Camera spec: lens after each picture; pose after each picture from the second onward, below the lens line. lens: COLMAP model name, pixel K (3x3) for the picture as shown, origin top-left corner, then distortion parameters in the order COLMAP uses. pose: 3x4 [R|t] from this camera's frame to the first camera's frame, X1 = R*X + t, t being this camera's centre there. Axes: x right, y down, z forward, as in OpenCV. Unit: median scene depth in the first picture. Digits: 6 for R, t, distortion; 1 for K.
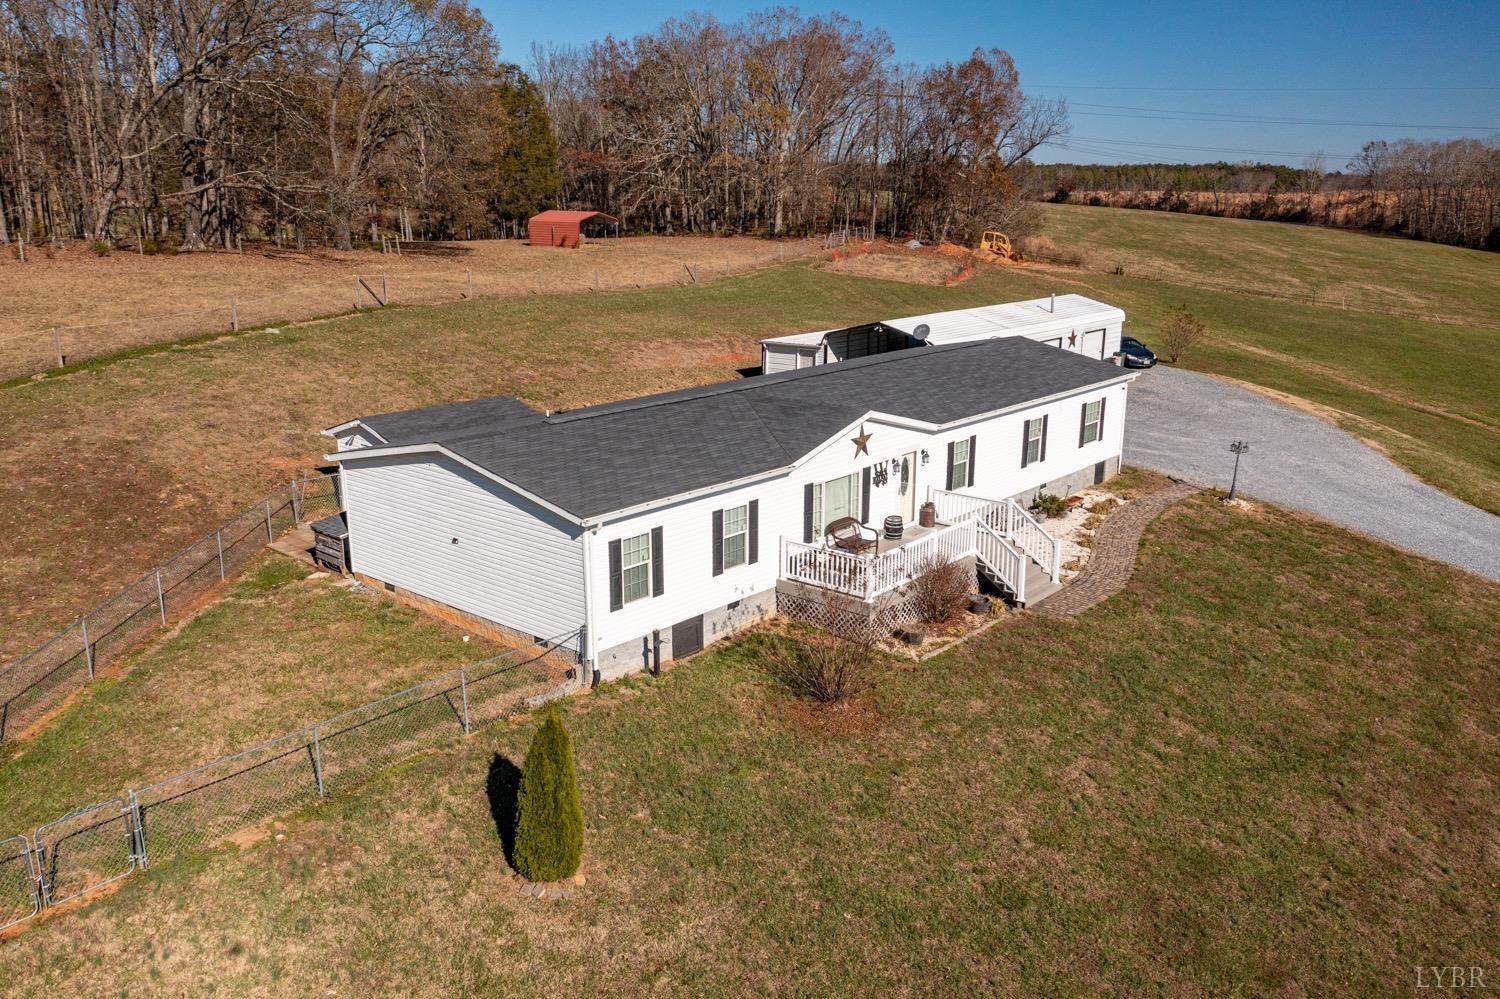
lens RADIAL K [[1190.2, 0, 750.0], [0, 1190.2, 499.5], [0, 0, 1]] dist [0.007848, 0.016700]
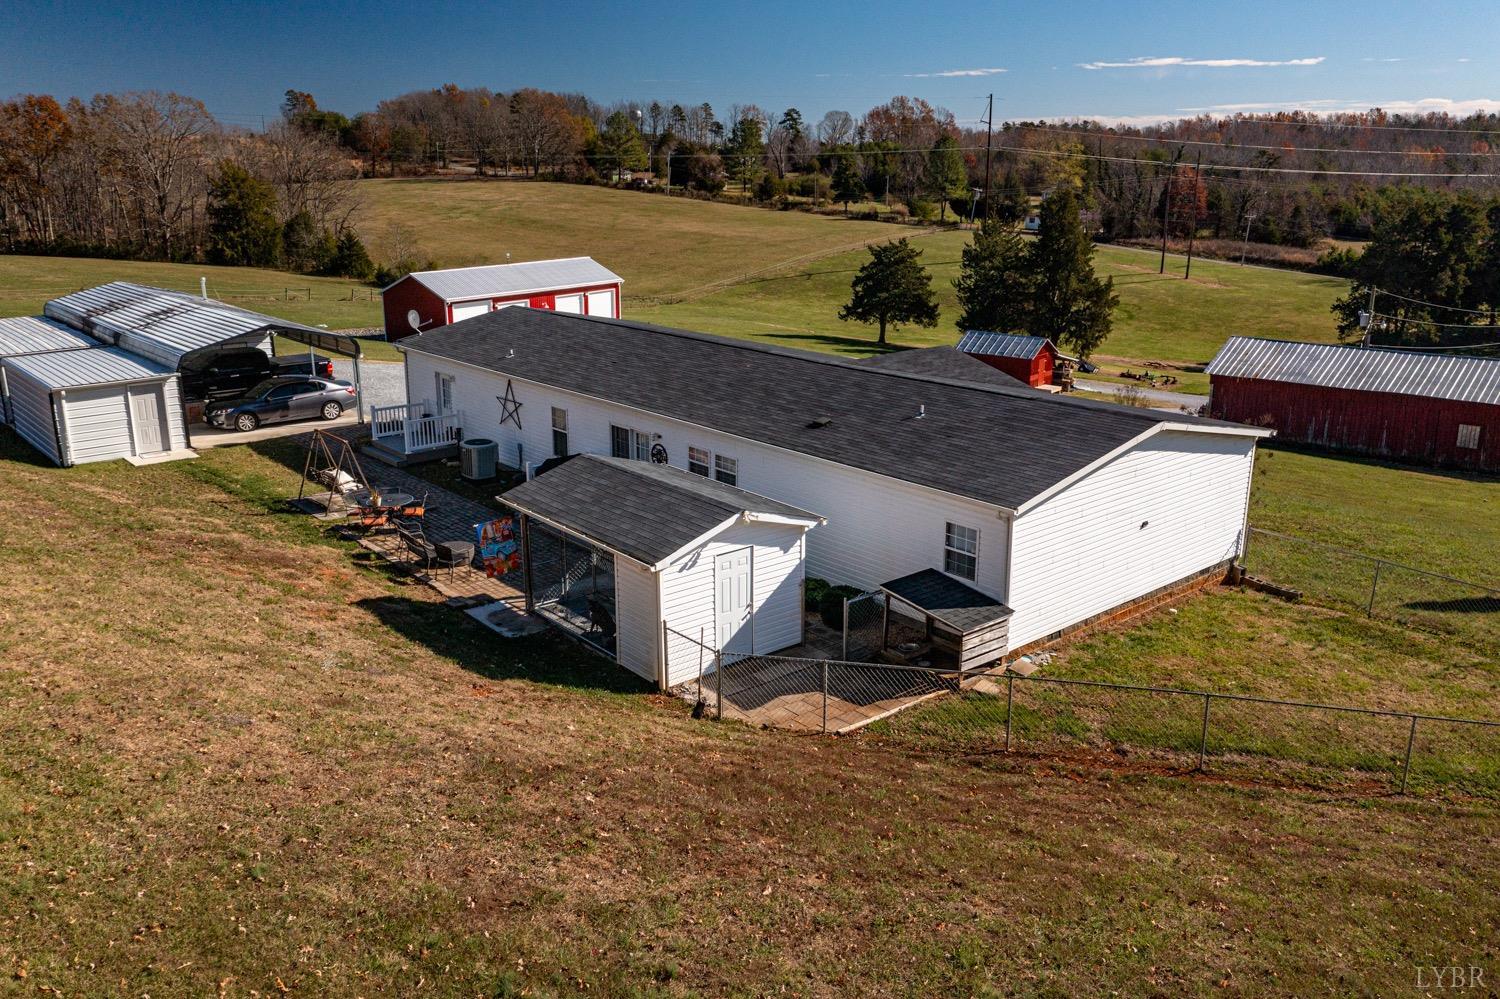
lens RADIAL K [[1186.6, 0, 739.6], [0, 1186.6, 506.7], [0, 0, 1]] dist [0.011296, 0.014741]
pose [[0.154049, -0.277651, 0.948250, -0.789917], [0.250205, 0.939388, 0.234408, -0.185656], [-0.955859, 0.201146, 0.214182, 0.739877]]
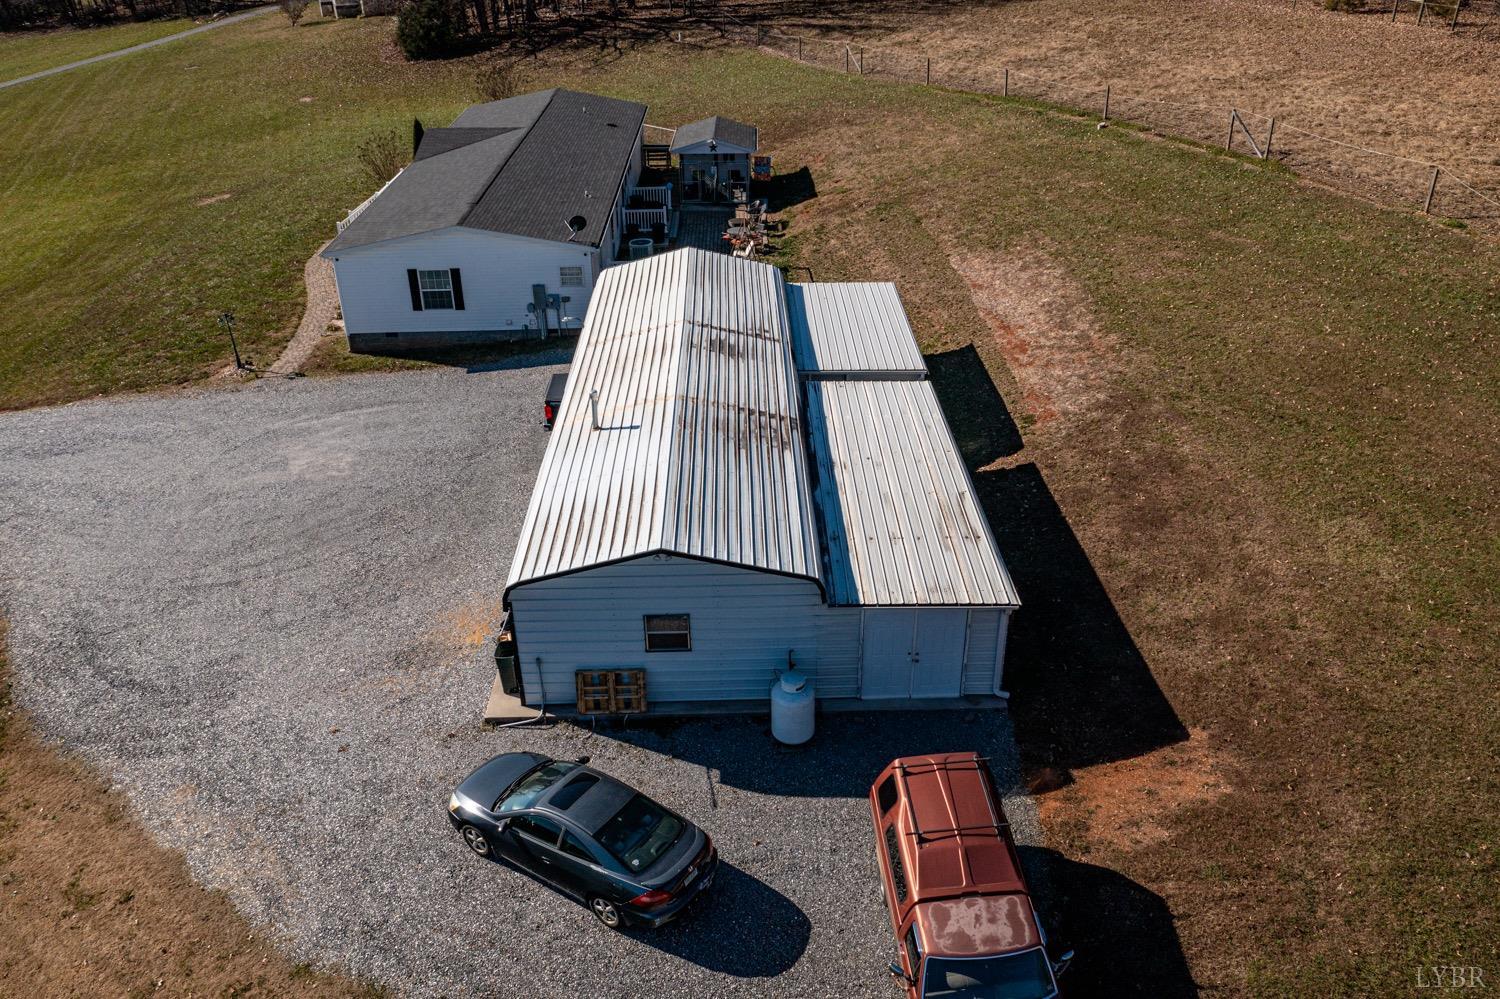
lens RADIAL K [[1186.6, 0, 739.6], [0, 1186.6, 506.7], [0, 0, 1]] dist [0.011296, 0.014741]
pose [[-0.753518, 0.329980, -0.568615, 0.728789], [-0.150354, 0.755490, 0.637674, -0.656154], [0.640003, 0.565993, -0.519662, 1.948751]]
